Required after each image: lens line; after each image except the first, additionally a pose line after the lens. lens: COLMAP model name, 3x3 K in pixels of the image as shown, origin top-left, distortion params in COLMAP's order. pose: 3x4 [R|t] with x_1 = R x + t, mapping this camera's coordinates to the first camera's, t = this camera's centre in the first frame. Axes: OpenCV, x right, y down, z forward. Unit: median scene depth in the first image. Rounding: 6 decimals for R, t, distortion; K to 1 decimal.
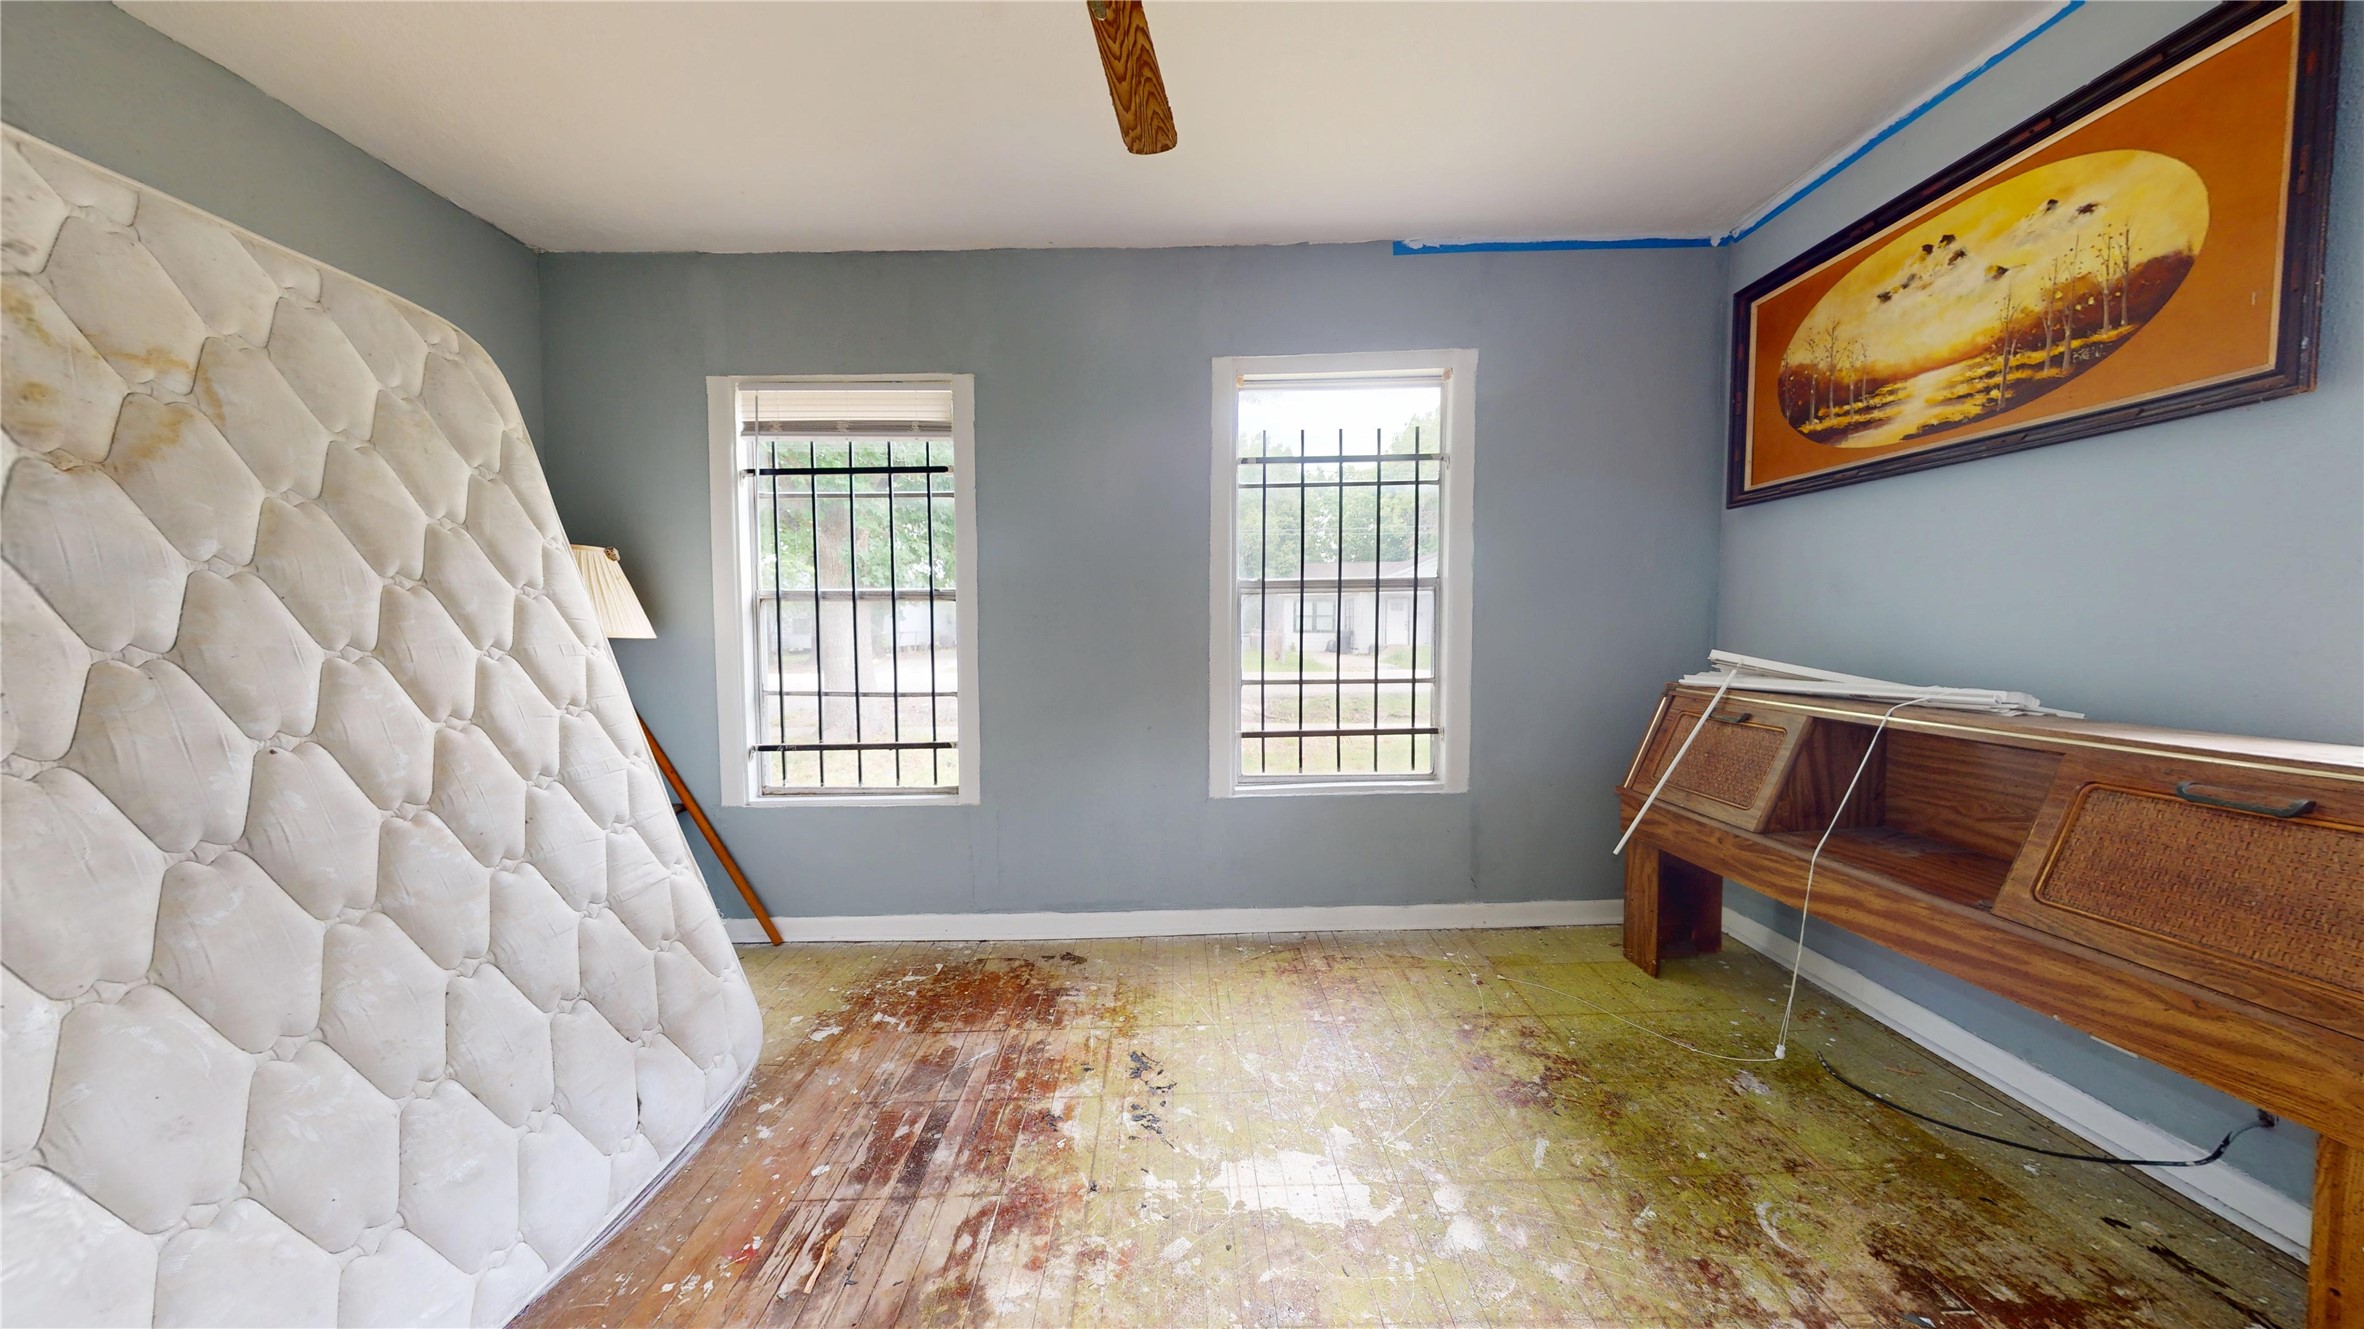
lens RADIAL K [[746.9, 0, 1178.5], [0, 746.9, 669.1], [0, 0, 1]] dist [0.002828, -0.000382]
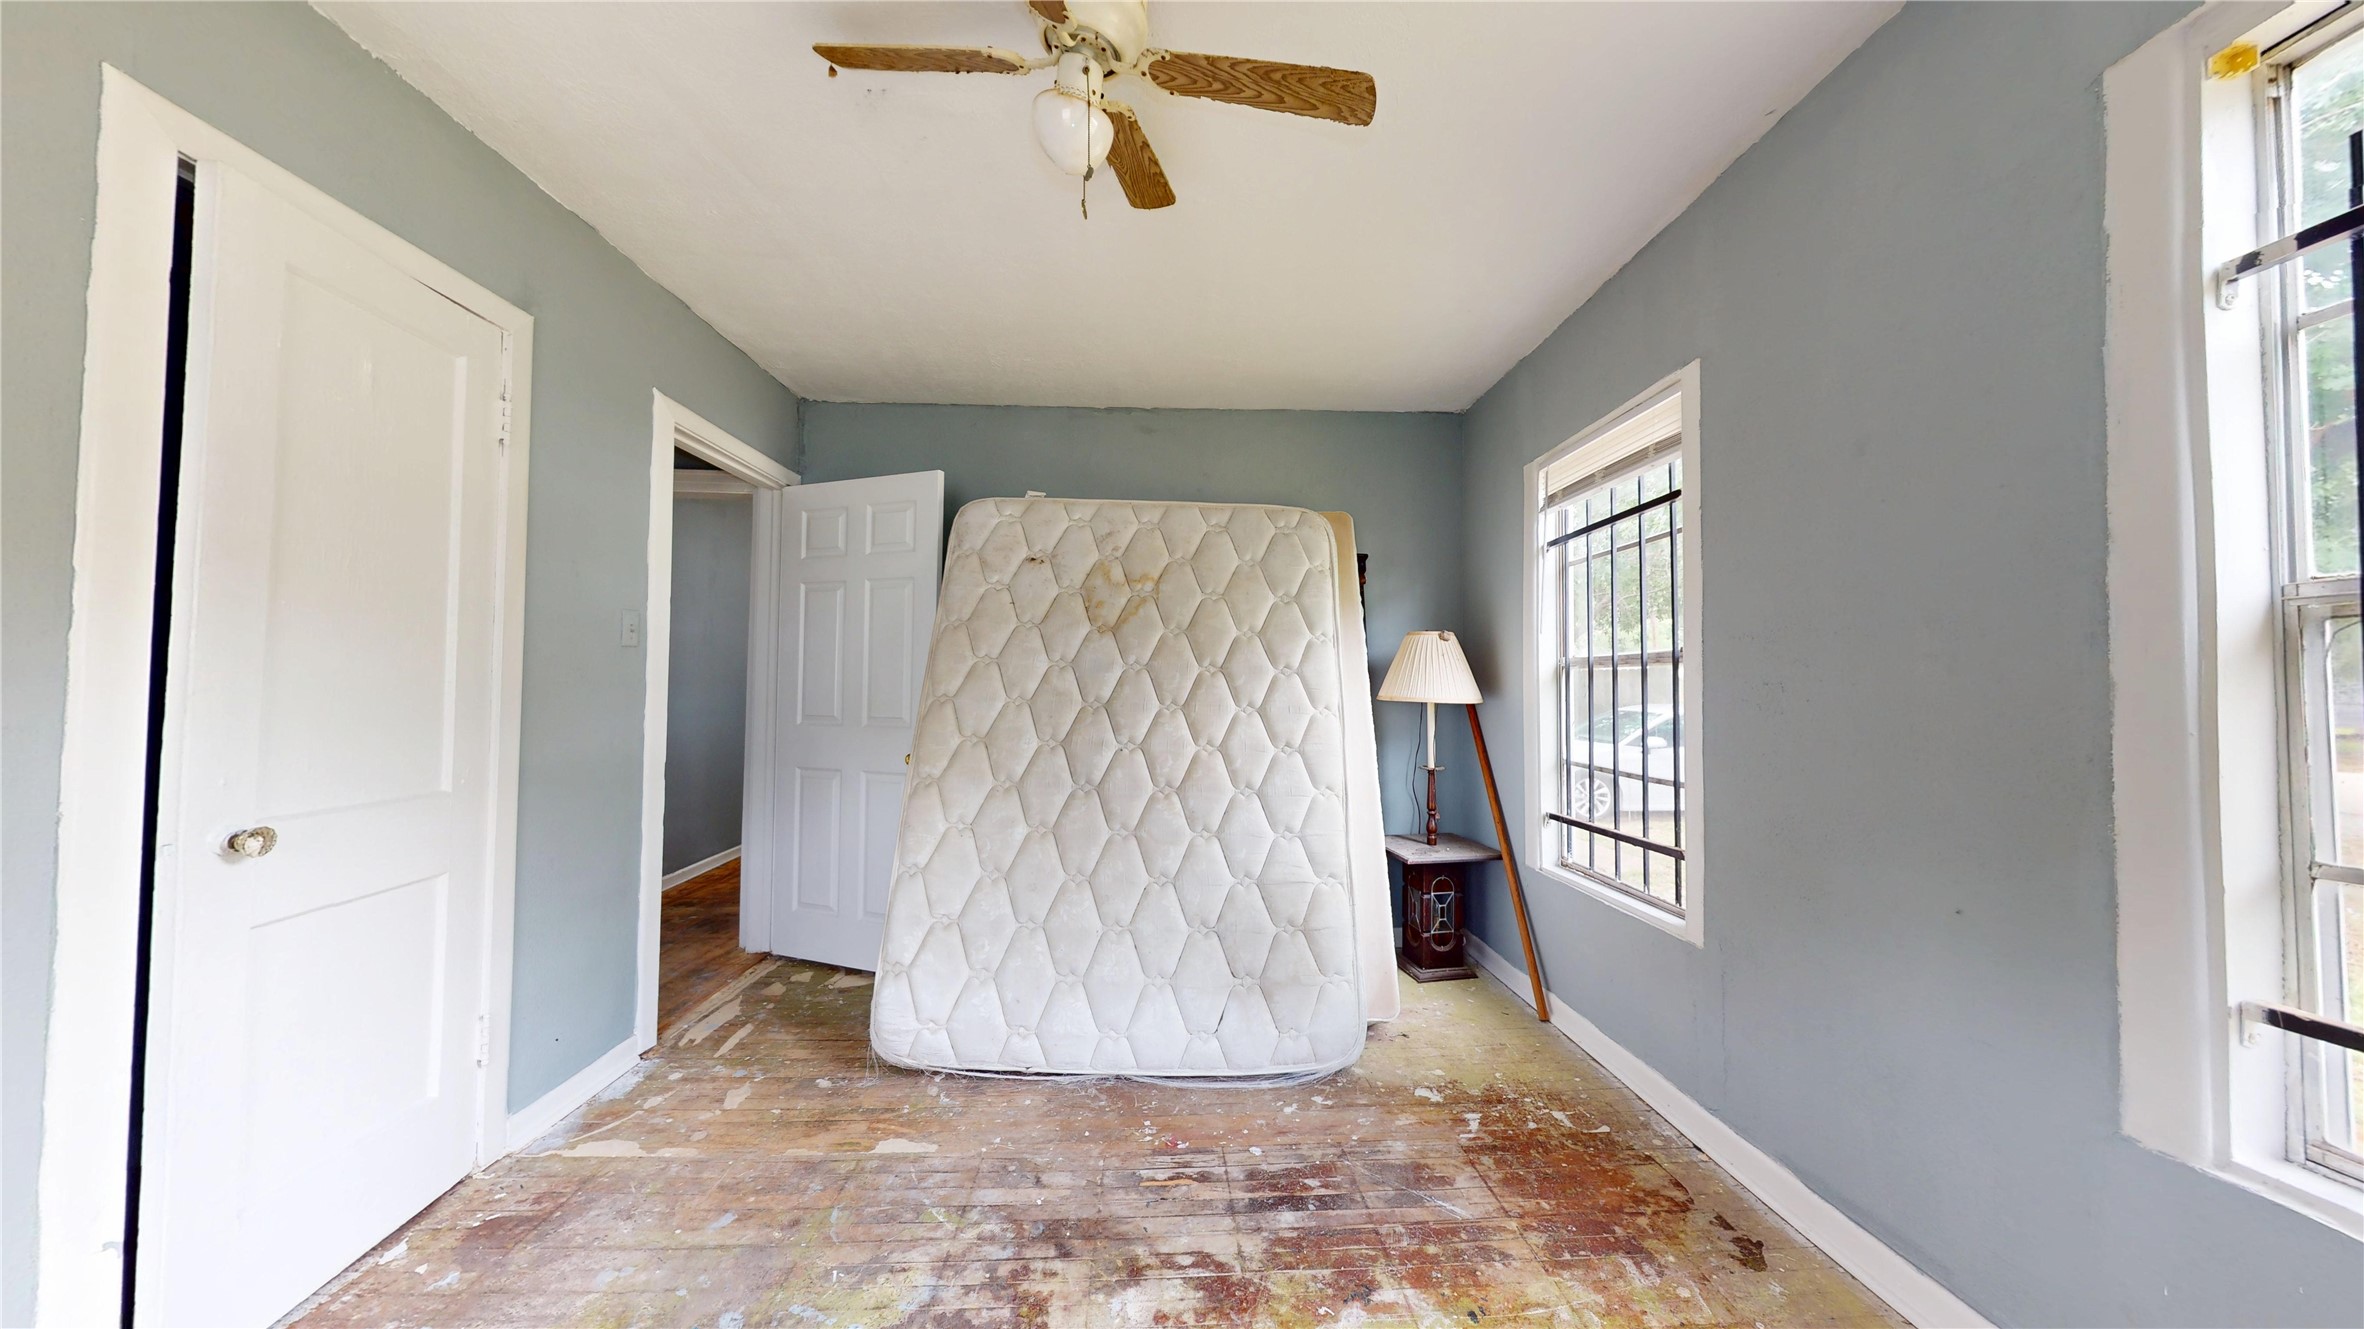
lens RADIAL K [[746.9, 0, 1188.4], [0, 746.9, 669.7], [0, 0, 1]] dist [0.002828, -0.000382]
pose [[0.037479, -0.023137, -0.999030, 0.622642], [-0.060445, 0.997849, -0.025377, -0.051105], [0.997468, 0.061337, 0.036000, 0.686855]]
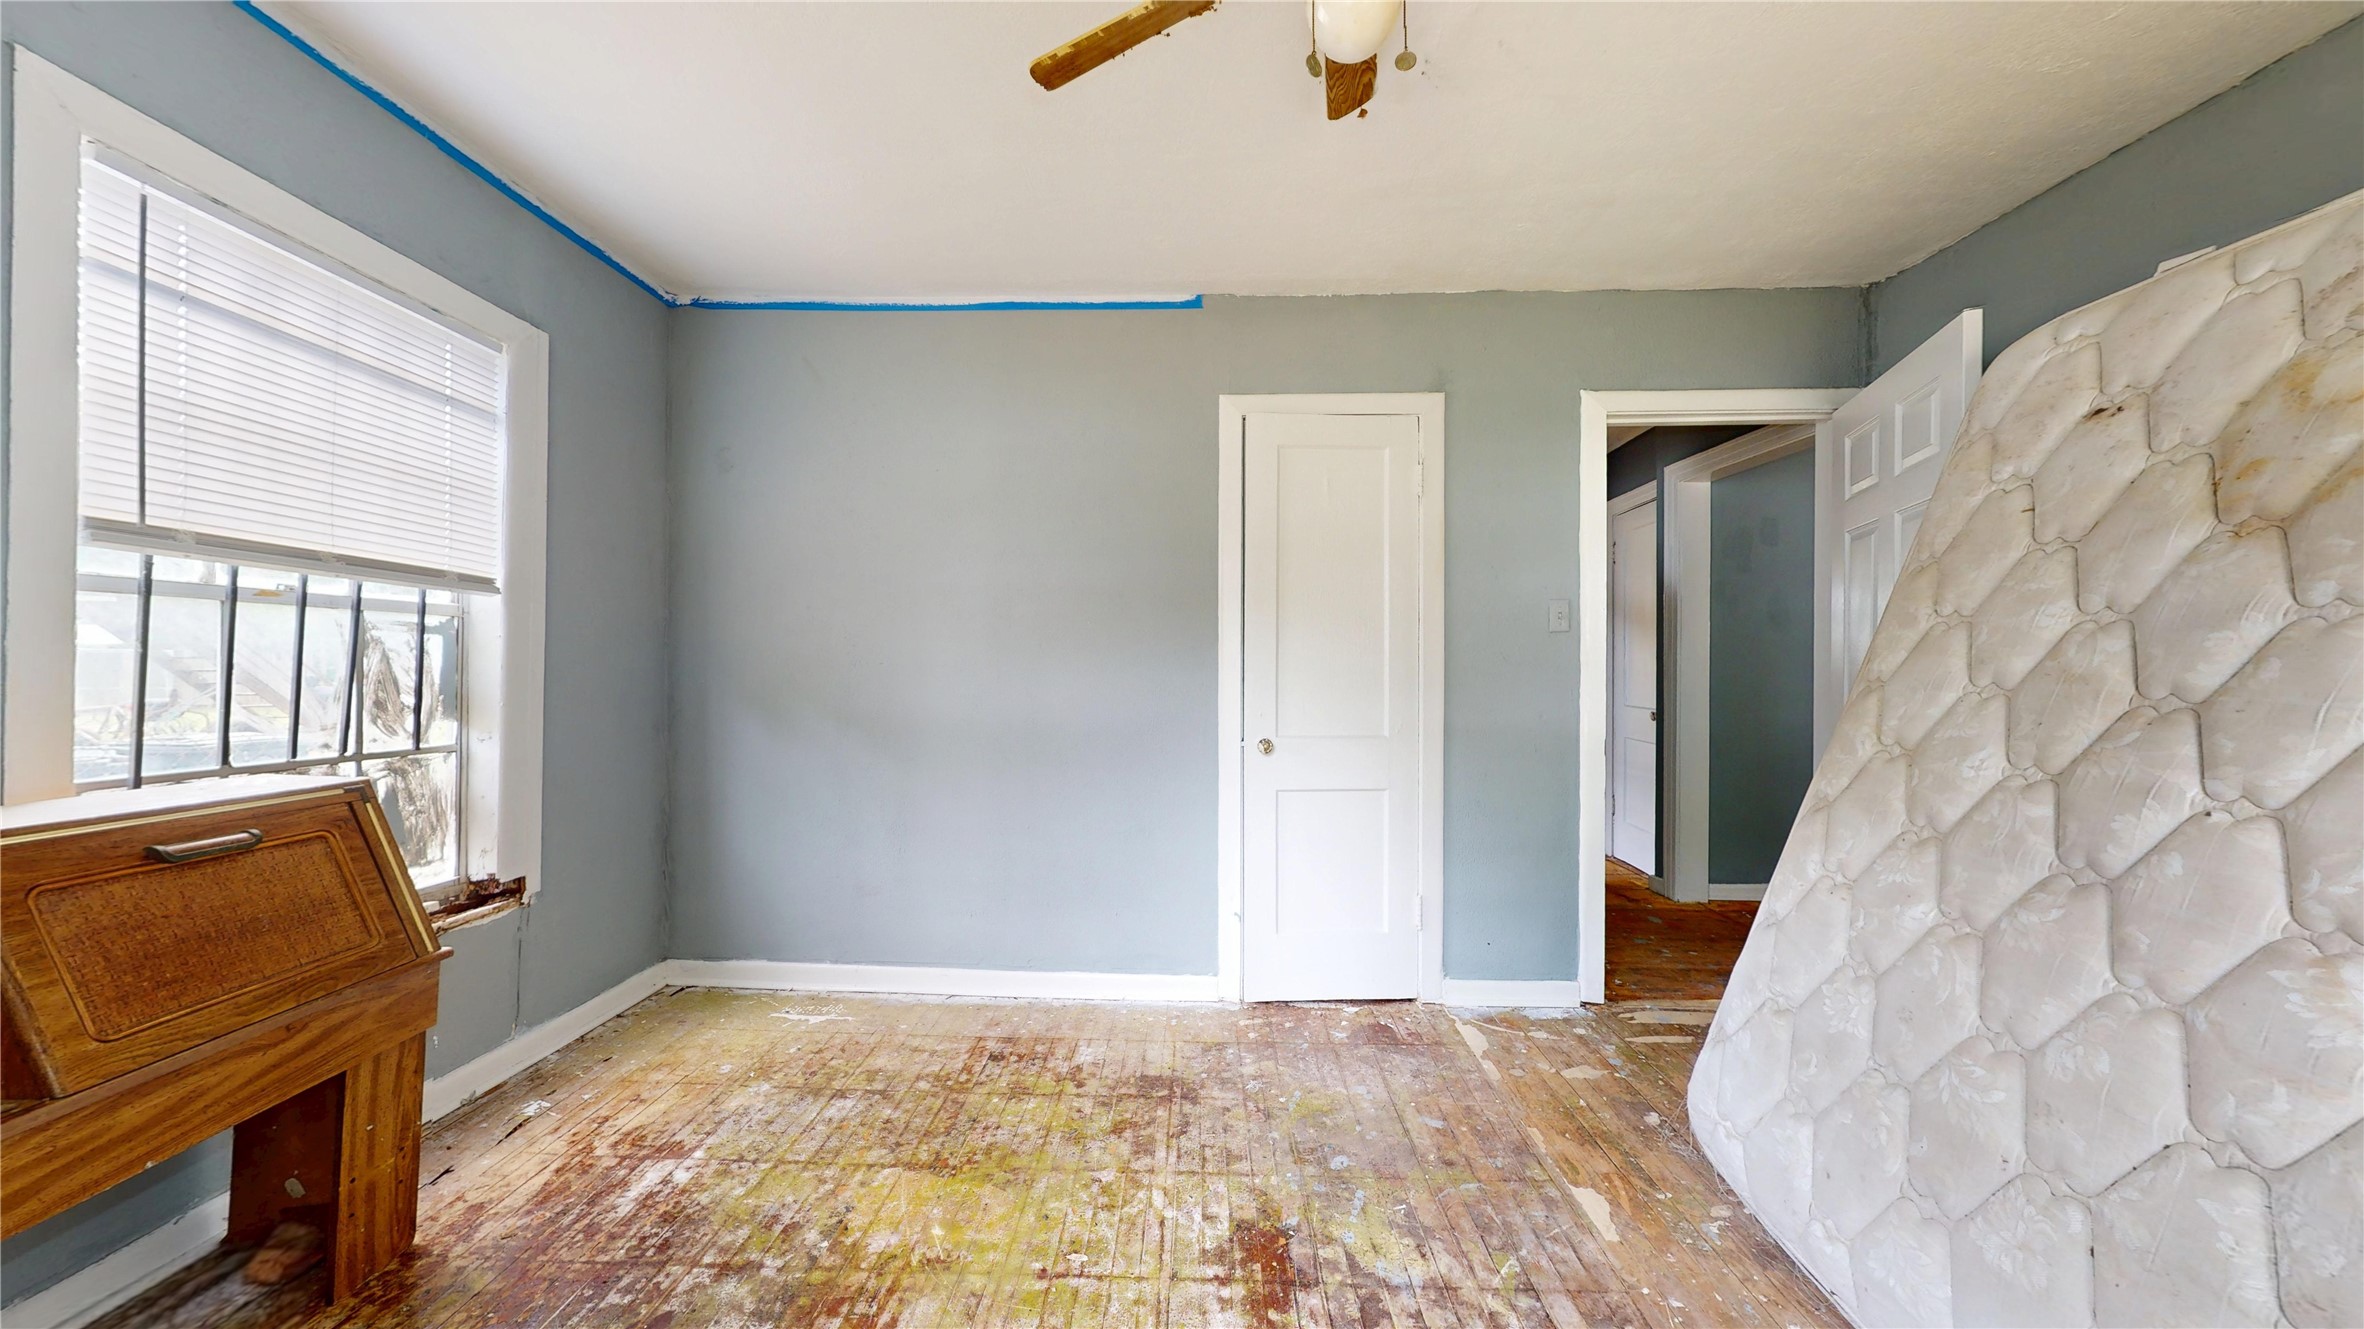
lens RADIAL K [[746.9, 0, 1176.3], [0, 746.9, 671.4], [0, 0, 1]] dist [0.002828, -0.000382]
pose [[-0.999441, 0.000790, 0.033410, 0.022640], [0.002823, 0.998144, 0.060828, -0.078343], [-0.033300, 0.060889, -0.997589, 1.219682]]
